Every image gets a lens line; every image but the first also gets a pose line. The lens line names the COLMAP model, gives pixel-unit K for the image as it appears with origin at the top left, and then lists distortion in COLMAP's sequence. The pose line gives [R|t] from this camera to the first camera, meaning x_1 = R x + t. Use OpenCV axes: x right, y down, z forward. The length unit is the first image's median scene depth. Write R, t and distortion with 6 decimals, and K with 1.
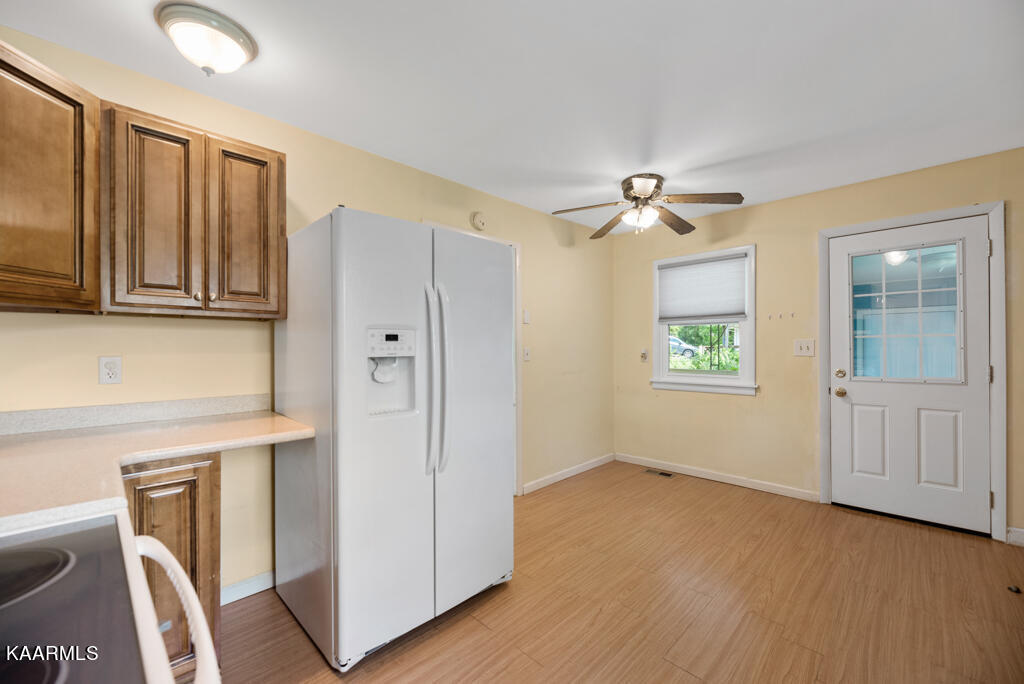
lens RADIAL K [[417.6, 0, 518.7], [0, 417.6, 345.4], [0, 0, 1]] dist [-0.000765, 0.000089]
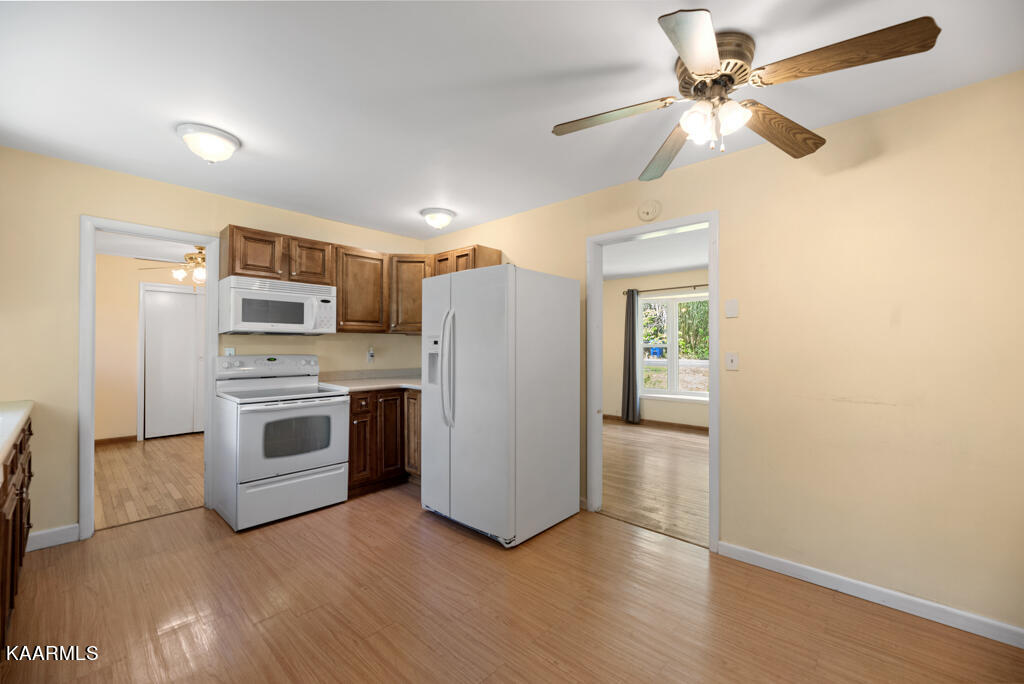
lens RADIAL K [[417.6, 0, 510.8], [0, 417.6, 344.6], [0, 0, 1]] dist [-0.000765, 0.000089]
pose [[0.016040, -0.000551, -0.999871, 0.943208], [0.002026, 0.999998, -0.000519, -0.005488], [0.999869, -0.002018, 0.016041, 0.816332]]
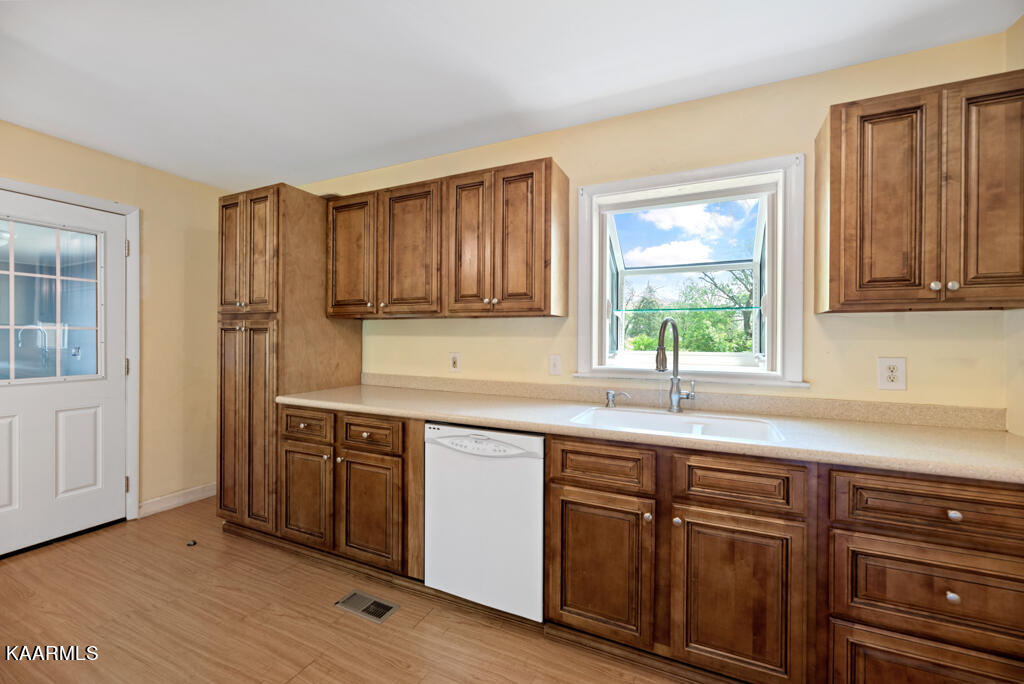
lens RADIAL K [[417.6, 0, 518.1], [0, 417.6, 340.9], [0, 0, 1]] dist [-0.000765, 0.000089]
pose [[-0.330407, -0.001604, 0.943837, -0.203607], [-0.008939, 0.999959, -0.001430, -0.004055], [-0.943796, -0.008910, -0.330408, 0.412041]]
